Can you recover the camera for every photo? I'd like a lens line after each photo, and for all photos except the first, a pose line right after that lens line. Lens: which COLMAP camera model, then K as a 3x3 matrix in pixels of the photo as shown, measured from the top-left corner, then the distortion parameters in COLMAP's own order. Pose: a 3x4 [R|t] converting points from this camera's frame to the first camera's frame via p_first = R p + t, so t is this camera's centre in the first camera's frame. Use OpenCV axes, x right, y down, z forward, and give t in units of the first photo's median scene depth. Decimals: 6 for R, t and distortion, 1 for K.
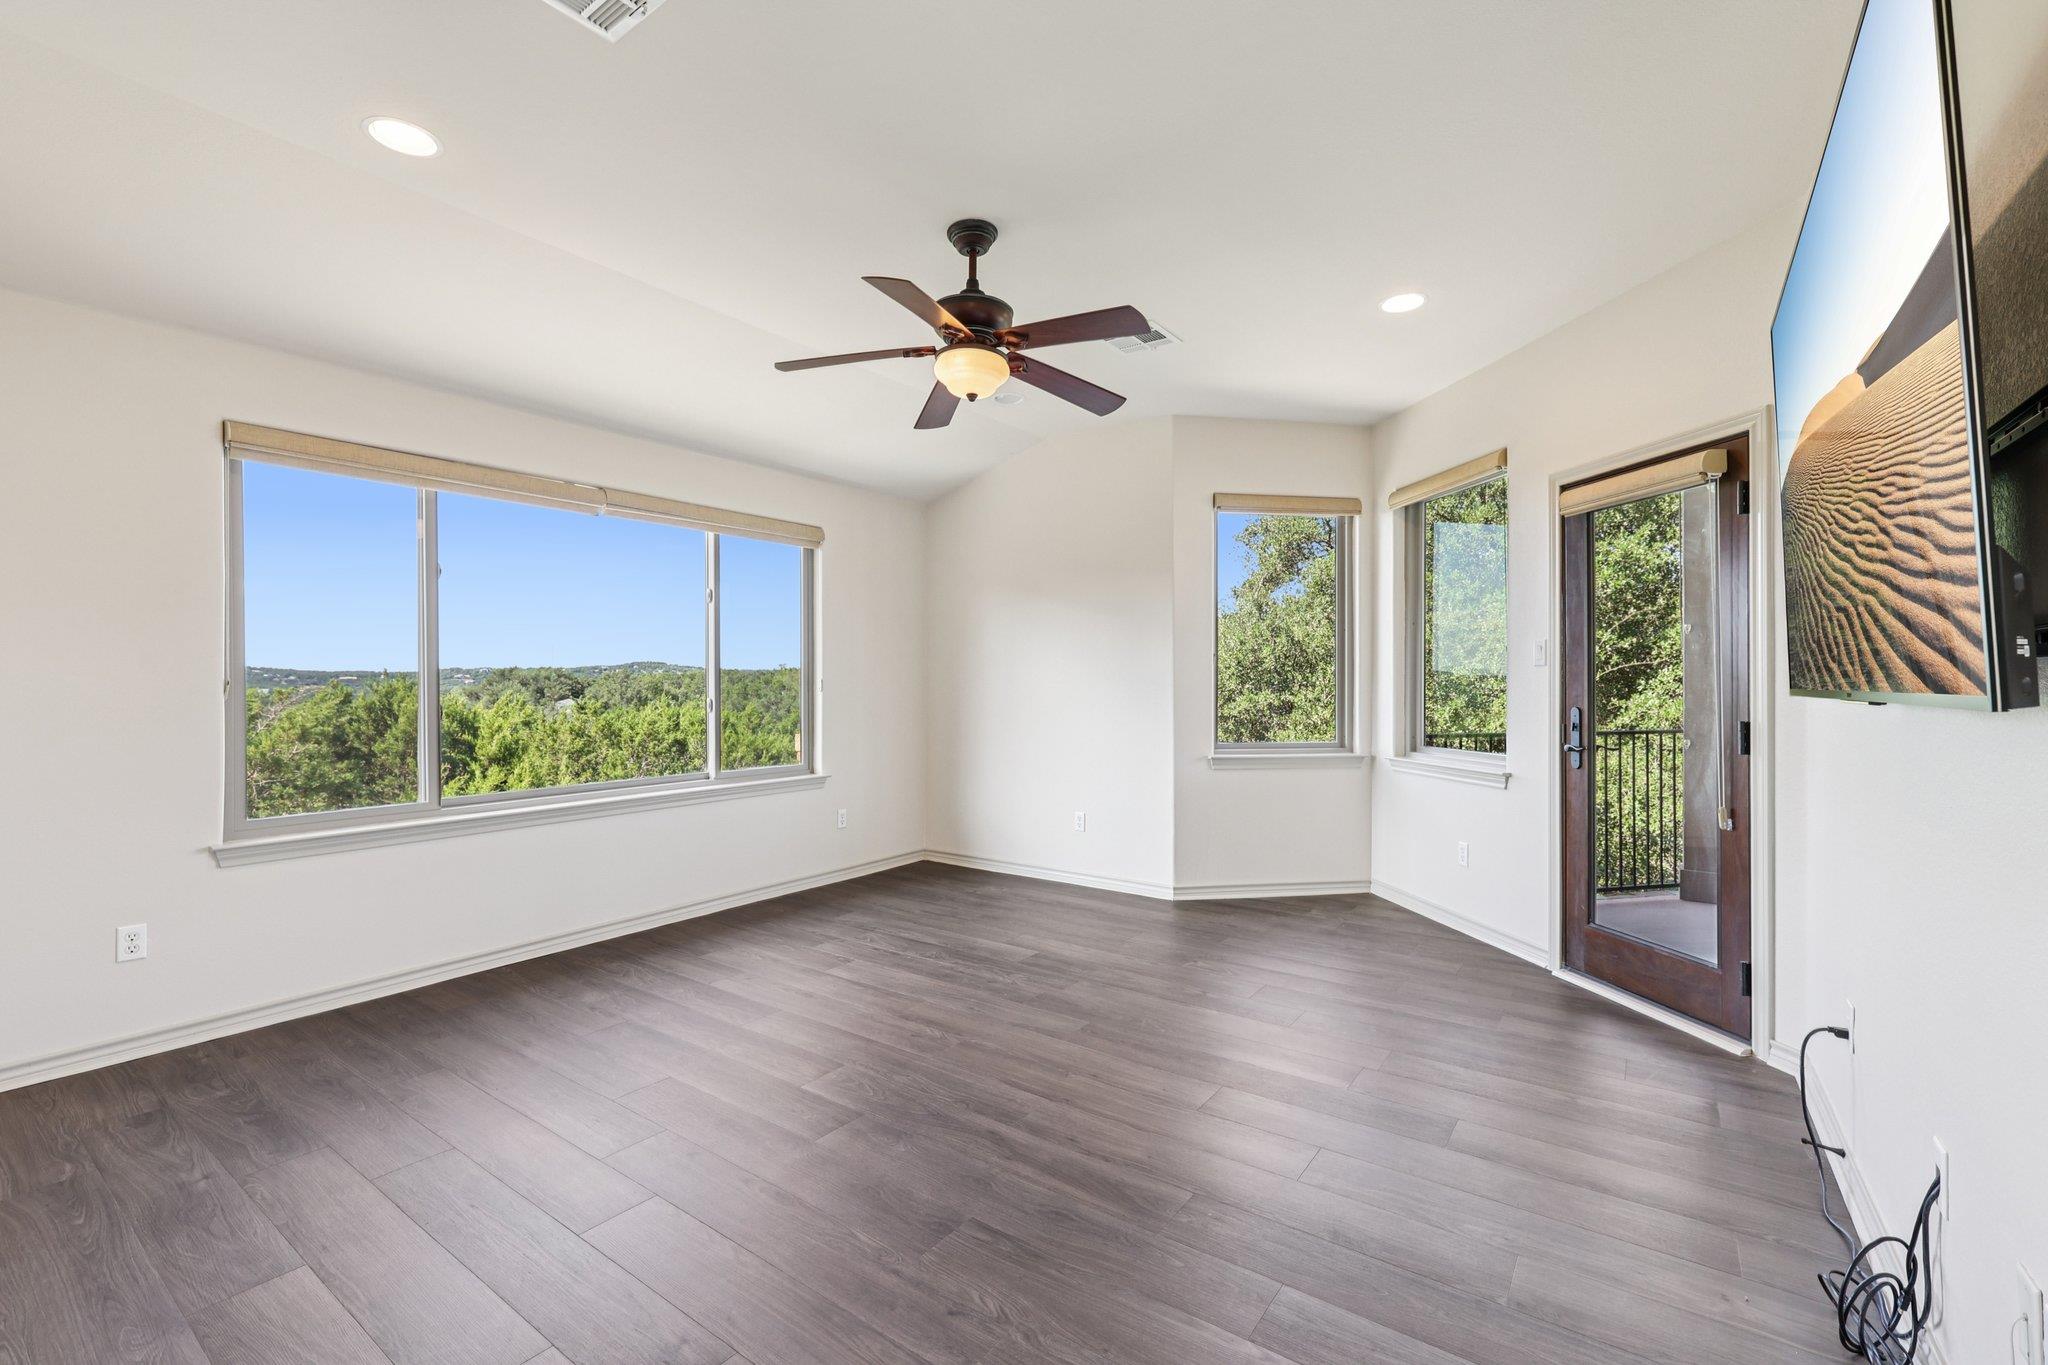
lens RADIAL K [[880.5, 0, 1018.4], [0, 880.5, 674.4], [0, 0, 1]] dist [-0.001173, -0.000834]
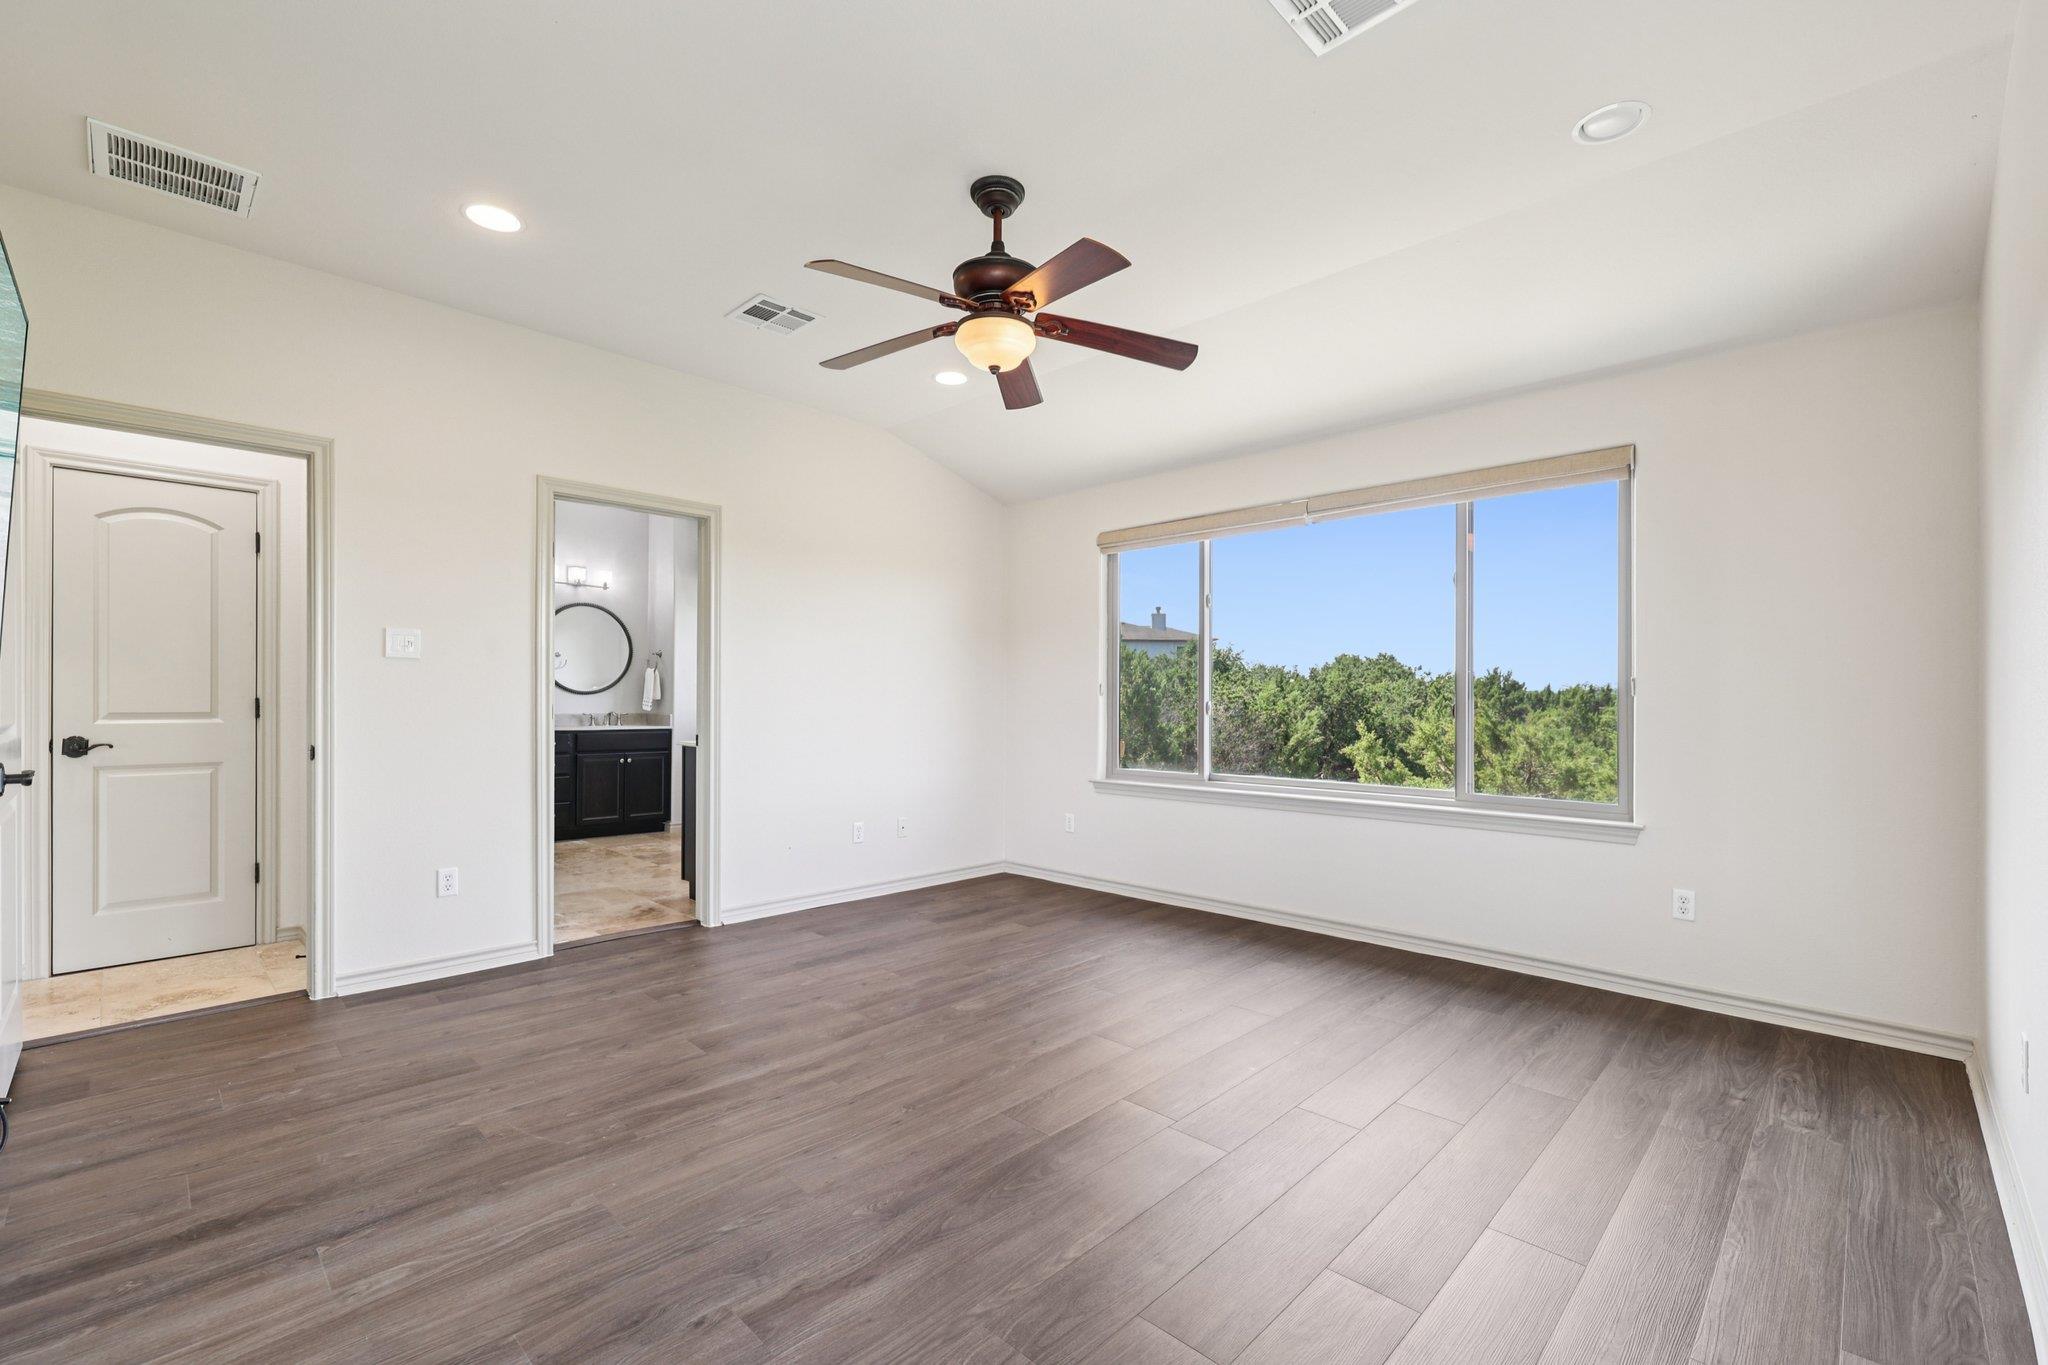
lens RADIAL K [[880.5, 0, 1019.6], [0, 880.5, 695.7], [0, 0, 1]] dist [-0.001173, -0.000834]
pose [[-0.154092, 0.008290, -0.988022, 0.663422], [0.013233, 0.999892, 0.006326, 0.012147], [0.987968, -0.012100, -0.154185, 0.887126]]
